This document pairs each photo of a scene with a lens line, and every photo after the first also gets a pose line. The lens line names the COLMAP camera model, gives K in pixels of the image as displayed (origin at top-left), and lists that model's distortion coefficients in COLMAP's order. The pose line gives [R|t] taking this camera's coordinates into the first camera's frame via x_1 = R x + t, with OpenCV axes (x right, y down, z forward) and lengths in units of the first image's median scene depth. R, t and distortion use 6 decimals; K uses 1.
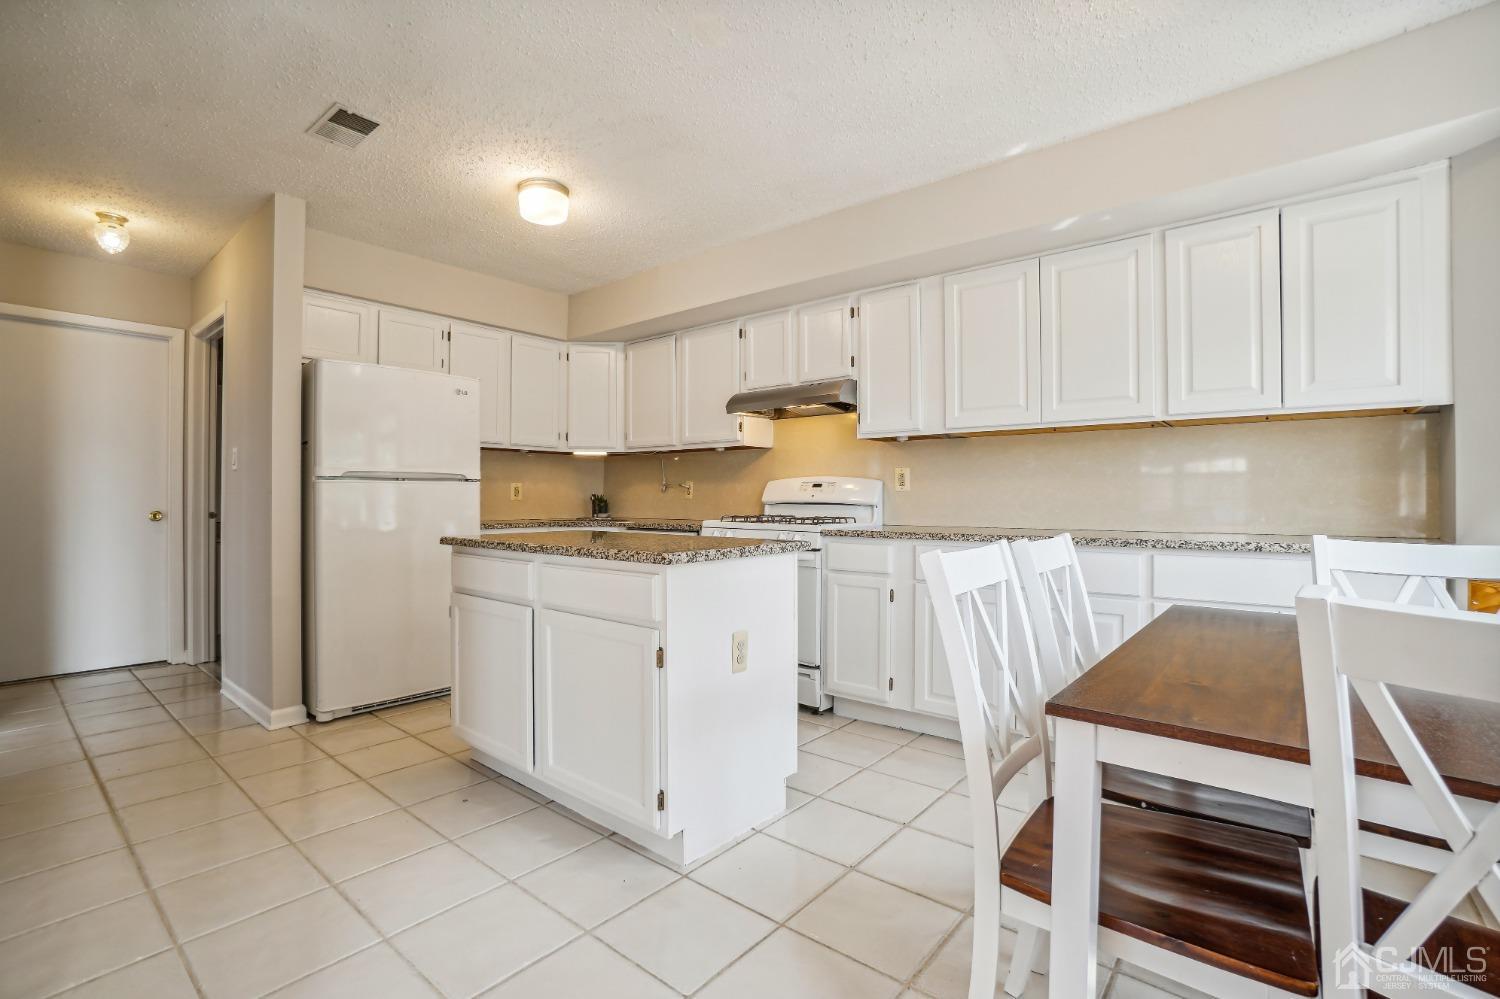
lens RADIAL K [[691.9, 0, 750.0], [0, 691.9, 499.5], [0, 0, 1]] dist [-0.000704, 0.000001]
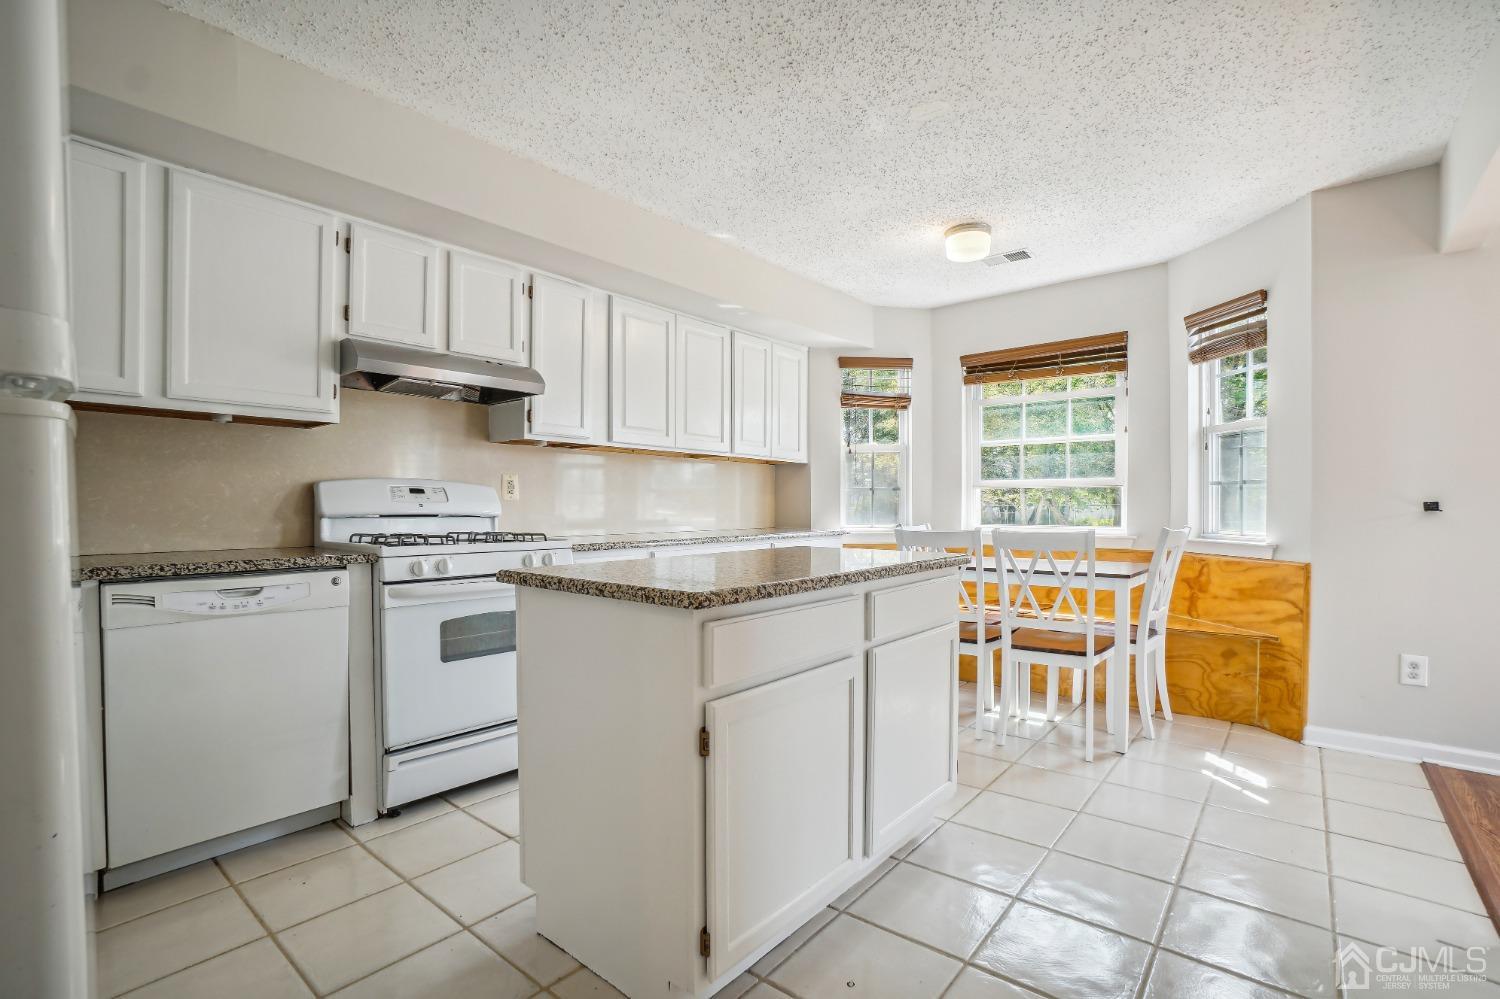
lens RADIAL K [[691.9, 0, 750.0], [0, 691.9, 499.5], [0, 0, 1]] dist [-0.000704, 0.000001]
pose [[0.018380, 0.005706, 0.999815, -0.668248], [-0.000710, 0.999984, -0.005693, -0.008065], [-0.999831, -0.000606, 0.018384, 0.690317]]
